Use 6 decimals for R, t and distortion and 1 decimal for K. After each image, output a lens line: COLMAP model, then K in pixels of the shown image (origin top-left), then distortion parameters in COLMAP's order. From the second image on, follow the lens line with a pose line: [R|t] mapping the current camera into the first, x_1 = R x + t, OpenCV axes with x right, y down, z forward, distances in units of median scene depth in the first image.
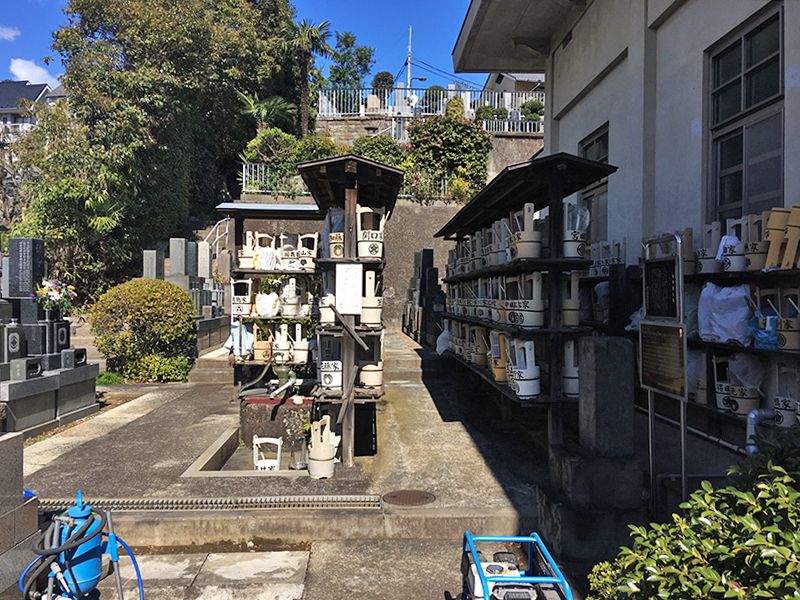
lens RADIAL K [[669.5, 0, 405.3], [0, 669.5, 299.7], [0, 0, 1]] dist [-0.000207, -0.009929]
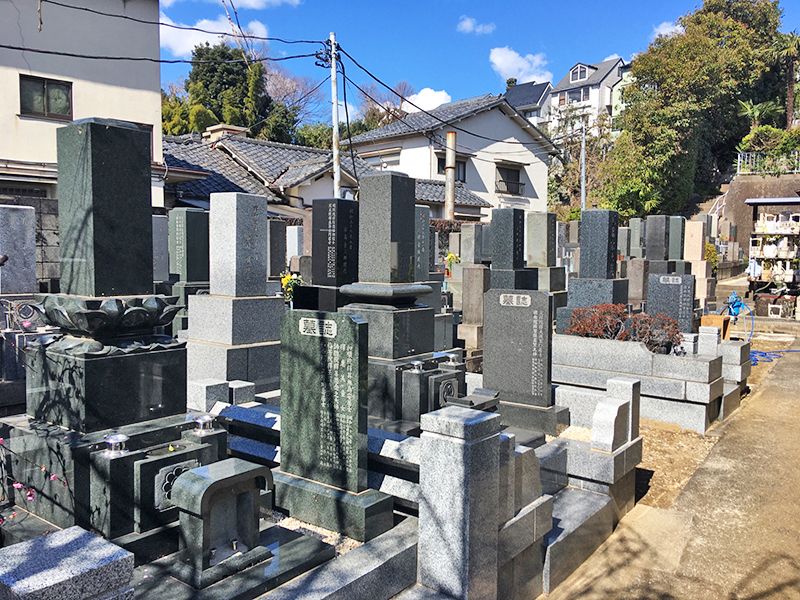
lens RADIAL K [[669.5, 0, 405.3], [0, 669.5, 299.7], [0, 0, 1]] dist [-0.000207, -0.009929]
pose [[0.795744, 0.047122, -0.603797, 0.125415], [-0.011519, 0.997966, 0.062703, 0.037747], [0.605523, -0.042940, 0.794668, -1.156999]]
